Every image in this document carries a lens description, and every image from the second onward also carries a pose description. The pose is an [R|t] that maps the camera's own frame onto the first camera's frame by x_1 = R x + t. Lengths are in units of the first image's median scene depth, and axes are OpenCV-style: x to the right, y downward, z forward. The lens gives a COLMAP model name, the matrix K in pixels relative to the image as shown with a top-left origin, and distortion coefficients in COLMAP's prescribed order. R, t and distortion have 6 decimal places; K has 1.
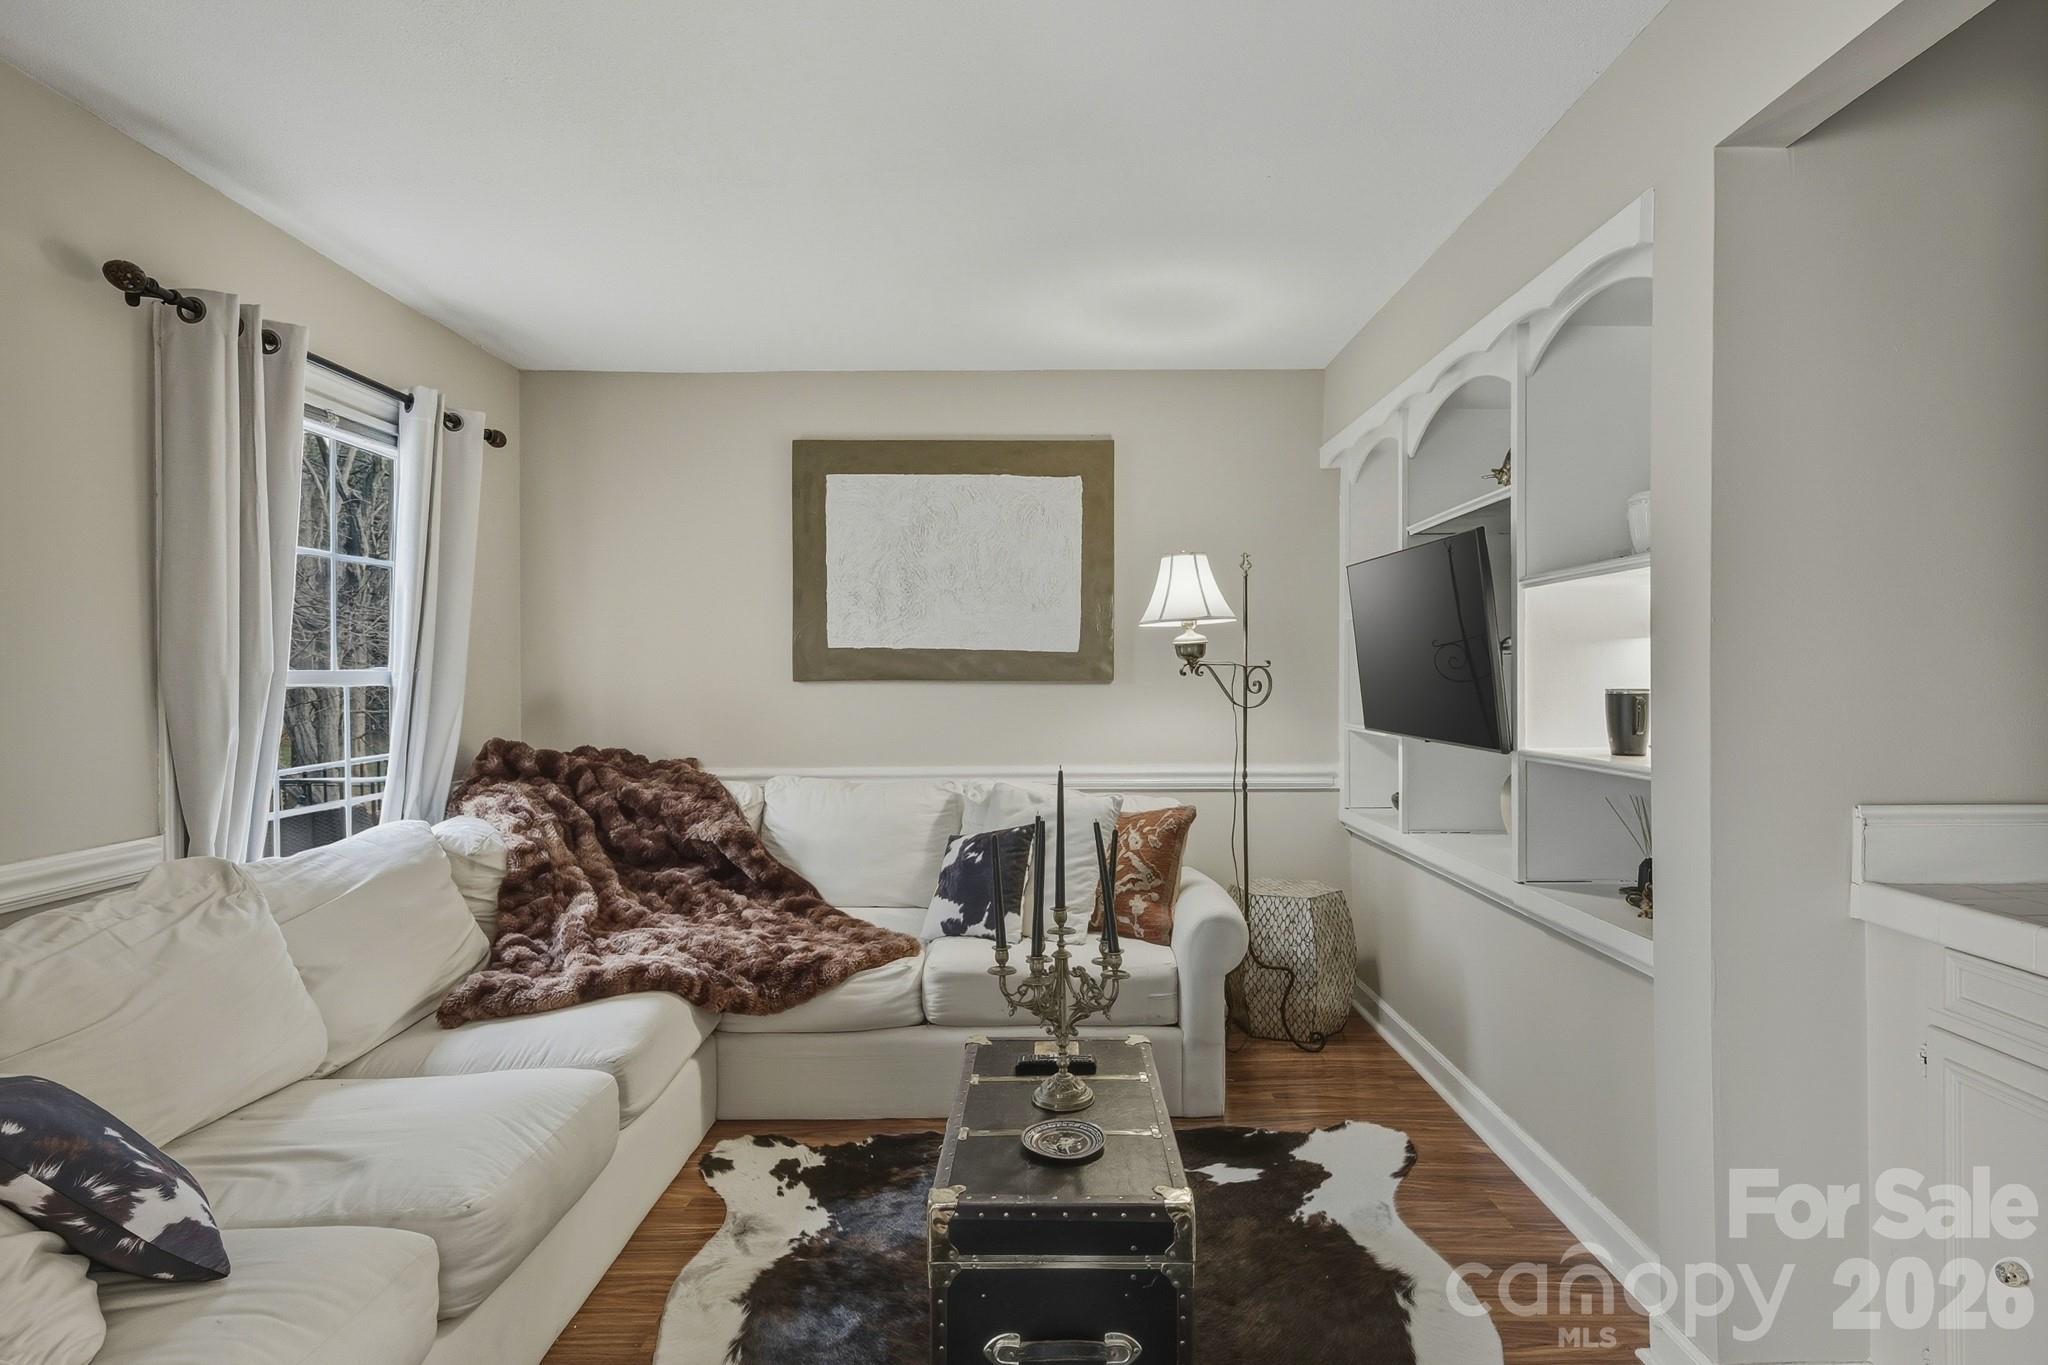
lens RADIAL K [[1036.4, 0, 1056.4], [0, 1036.4, 672.8], [0, 0, 1]] dist [0.009264, -0.001365]
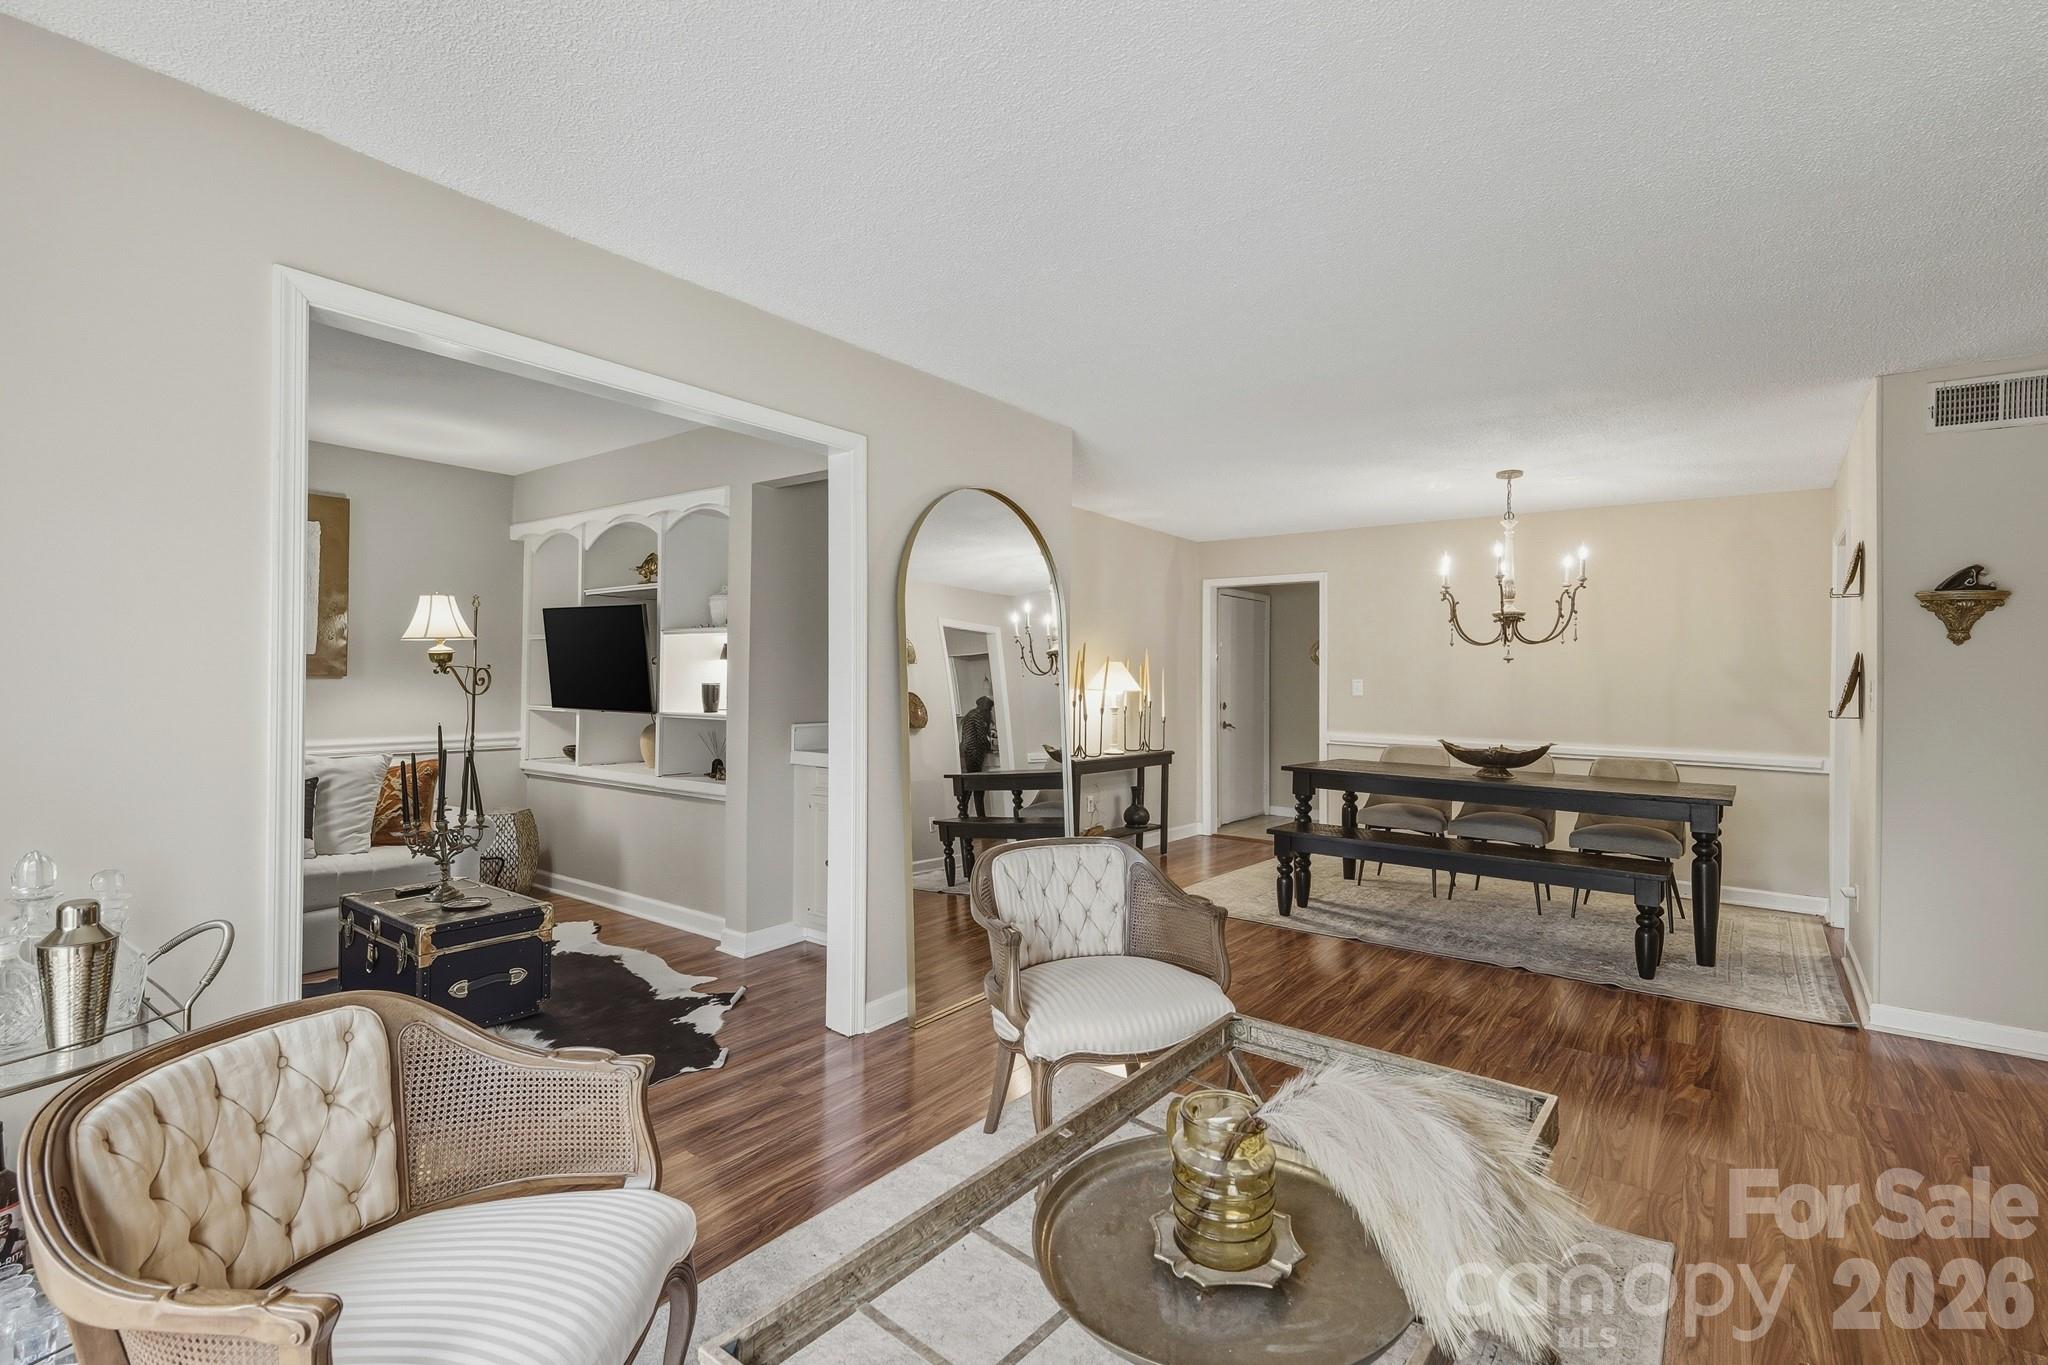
lens RADIAL K [[914.1, 0, 1025.6], [0, 914.1, 676.1], [0, 0, 1]] dist [0.018167, -0.004507]
pose [[0.620829, 0.013015, 0.783838, -0.407782], [-0.015733, 0.999868, -0.004141, -0.001972], [-0.783788, -0.009761, 0.620952, -0.538177]]
